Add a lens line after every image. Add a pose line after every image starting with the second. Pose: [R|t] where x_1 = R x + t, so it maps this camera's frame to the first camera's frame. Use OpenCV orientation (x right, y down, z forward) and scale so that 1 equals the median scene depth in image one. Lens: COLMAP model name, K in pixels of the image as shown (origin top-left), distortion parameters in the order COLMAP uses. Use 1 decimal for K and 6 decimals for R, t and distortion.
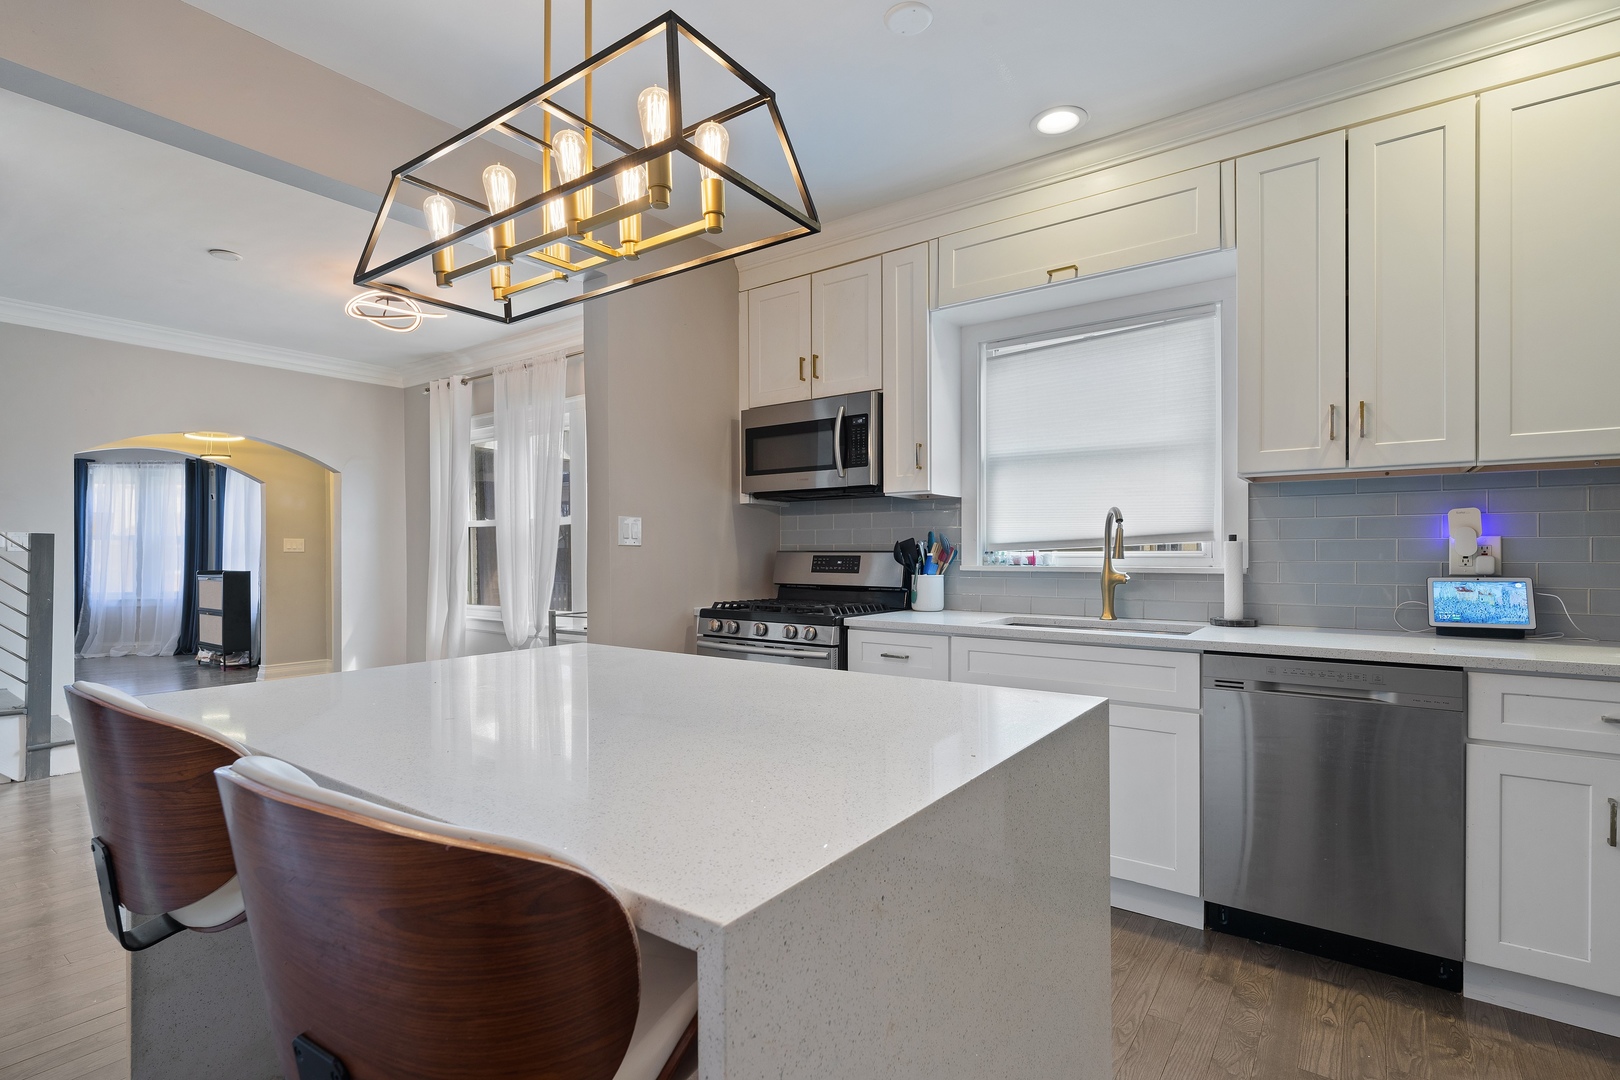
lens RADIAL K [[761.1, 0, 809.0], [0, 761.1, 546.7], [0, 0, 1]] dist [-0.002100, -0.000271]
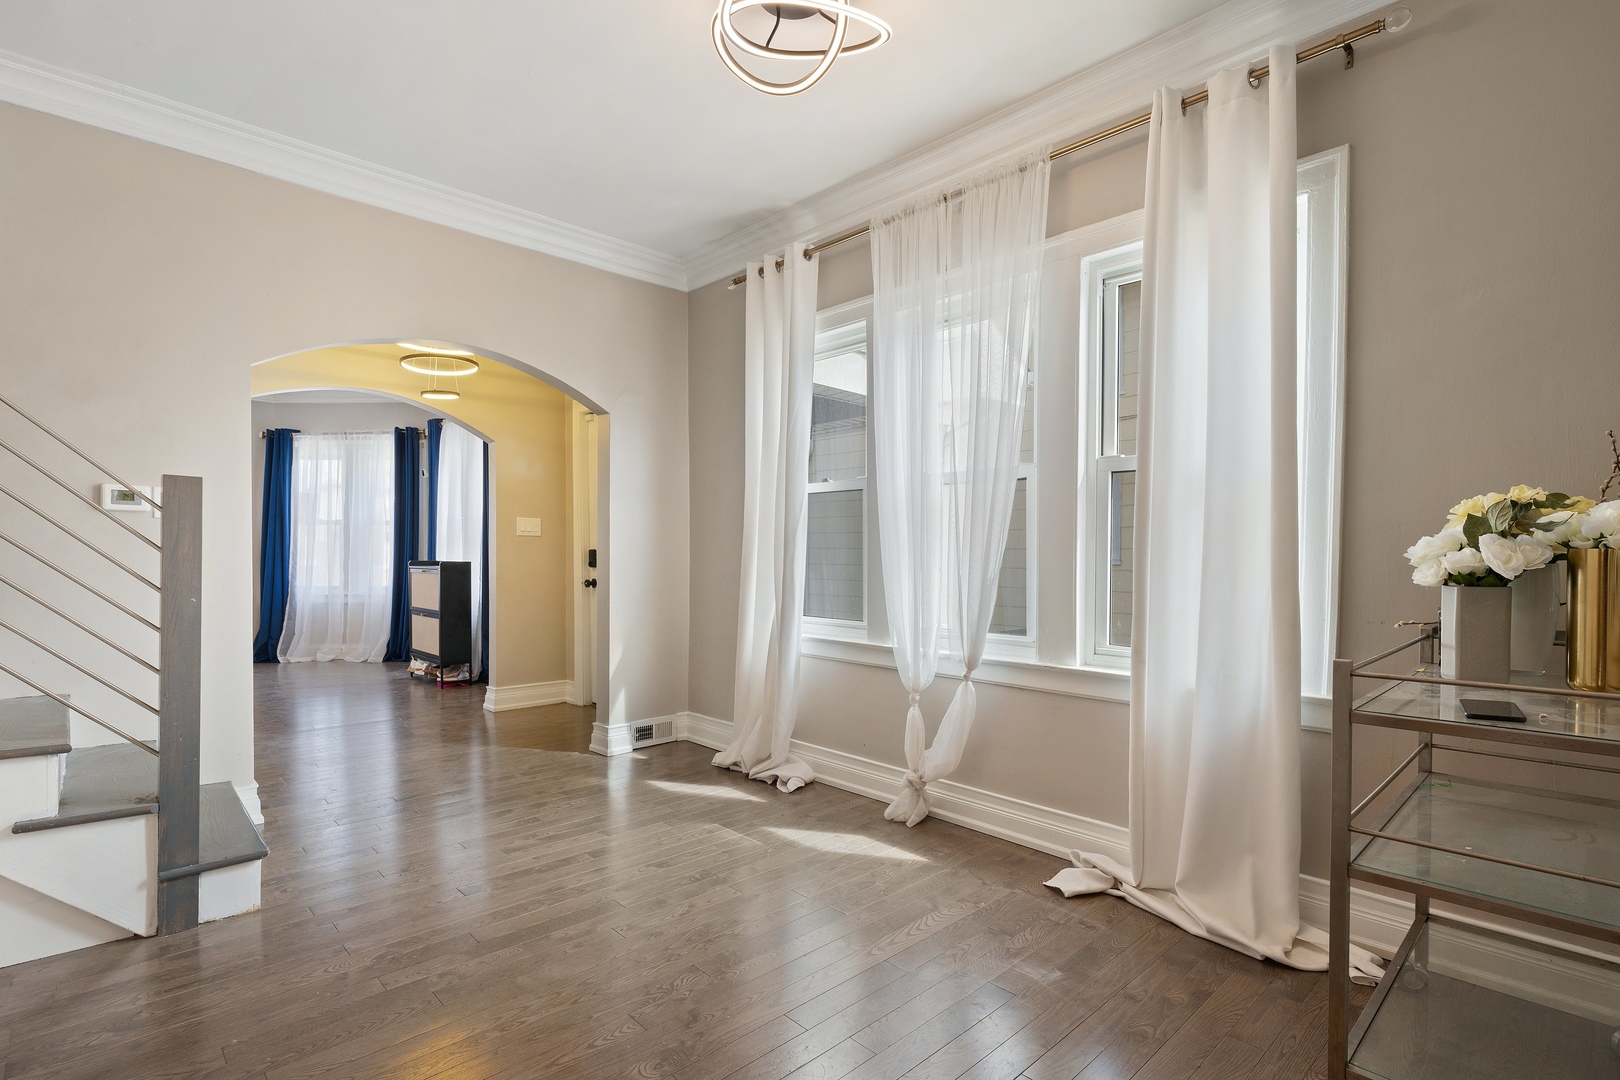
lens RADIAL K [[761.1, 0, 809.6], [0, 761.1, 562.7], [0, 0, 1]] dist [-0.002100, -0.000271]
pose [[0.984282, 0.011128, -0.176251, -0.254771], [-0.007964, 0.999794, 0.018649, 0.015871], [0.176422, -0.016952, 0.984169, 0.292153]]
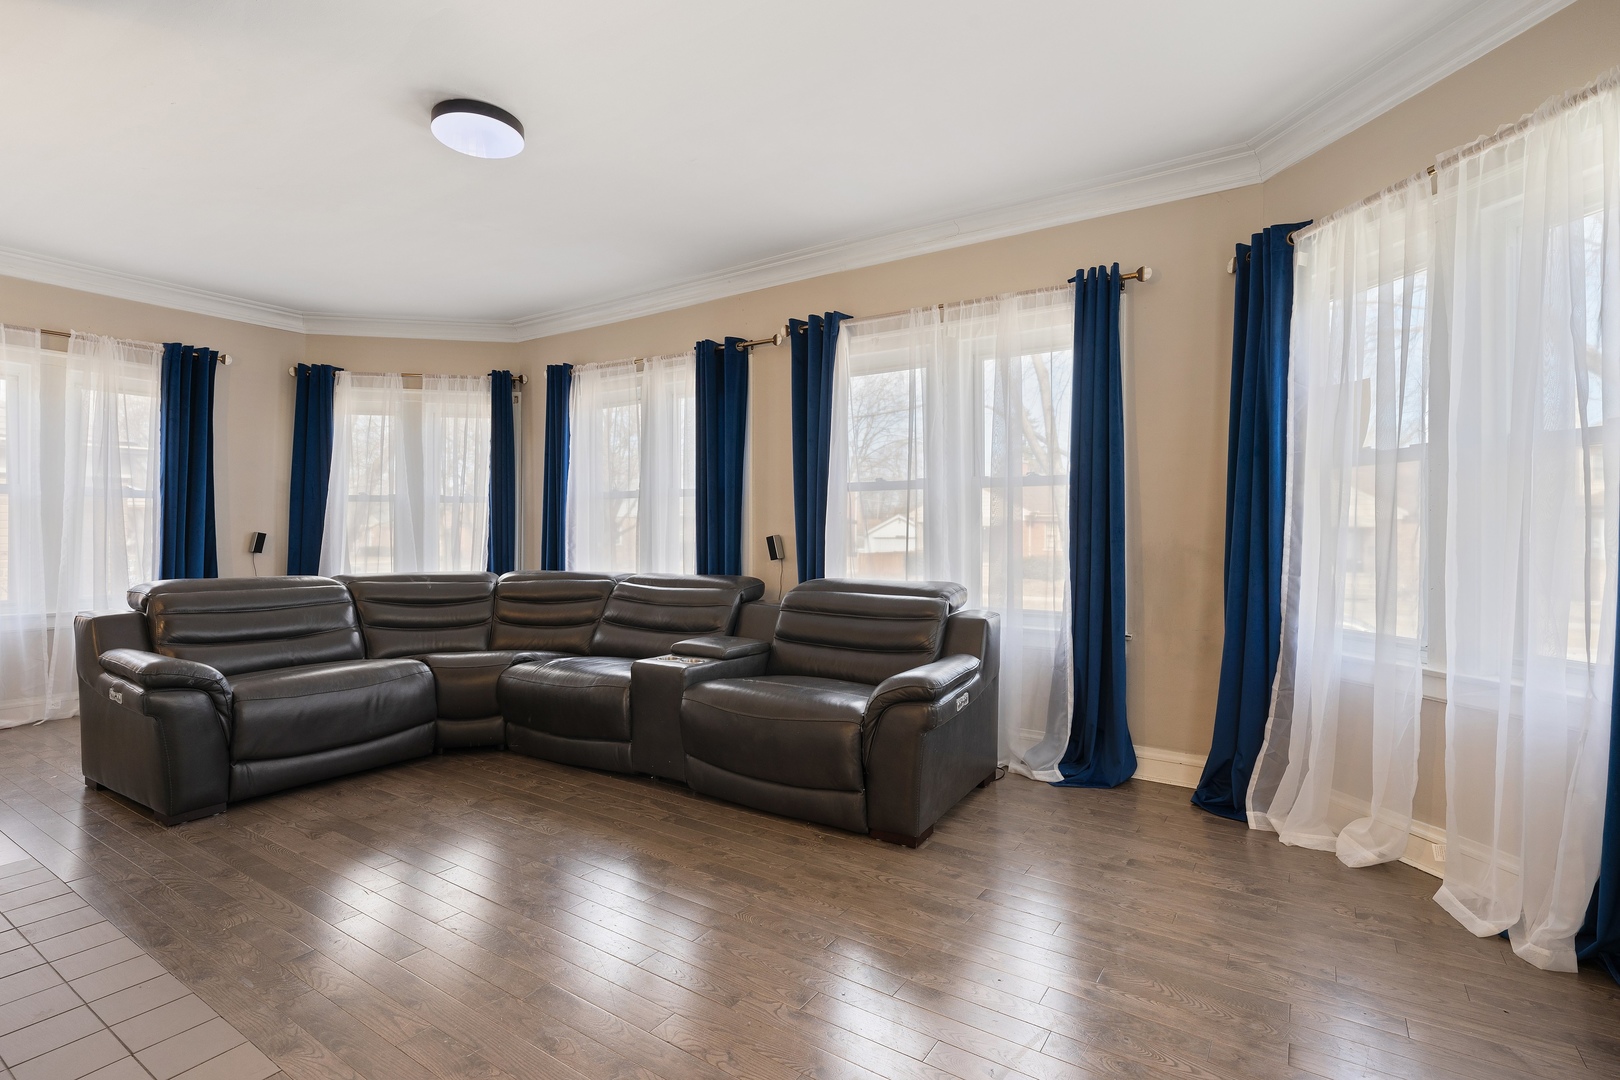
lens RADIAL K [[761.1, 0, 808.5], [0, 761.1, 542.3], [0, 0, 1]] dist [-0.002100, -0.000271]
pose [[0.057531, -0.000450, -0.998344, -0.711997], [-0.000582, 1.000000, -0.000484, 0.026546], [0.998344, 0.000608, 0.057531, 0.867504]]
